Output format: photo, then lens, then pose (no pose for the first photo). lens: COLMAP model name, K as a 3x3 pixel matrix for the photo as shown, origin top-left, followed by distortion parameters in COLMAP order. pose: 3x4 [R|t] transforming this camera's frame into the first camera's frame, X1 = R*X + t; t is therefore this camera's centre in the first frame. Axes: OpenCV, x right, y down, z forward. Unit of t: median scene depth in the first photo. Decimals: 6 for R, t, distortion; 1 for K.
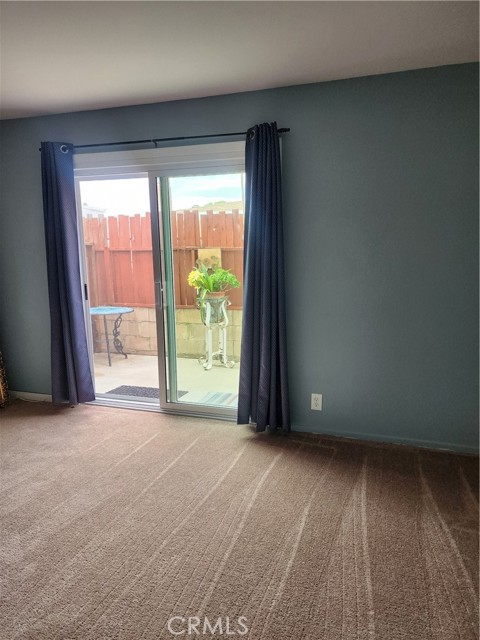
lens RADIAL K [[422.6, 0, 240.0], [0, 422.6, 320.0], [0, 0, 1]] dist [0.064923, -0.059890]
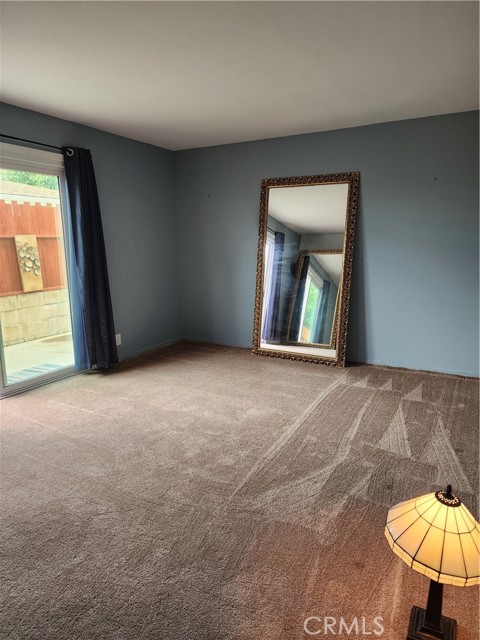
lens RADIAL K [[422.6, 0, 240.0], [0, 422.6, 320.0], [0, 0, 1]] dist [0.064923, -0.059890]
pose [[0.202762, -0.167245, 0.964840, -1.174860], [0.177847, 0.975210, 0.131667, 0.002627], [-0.962942, 0.144897, 0.227480, 0.228624]]
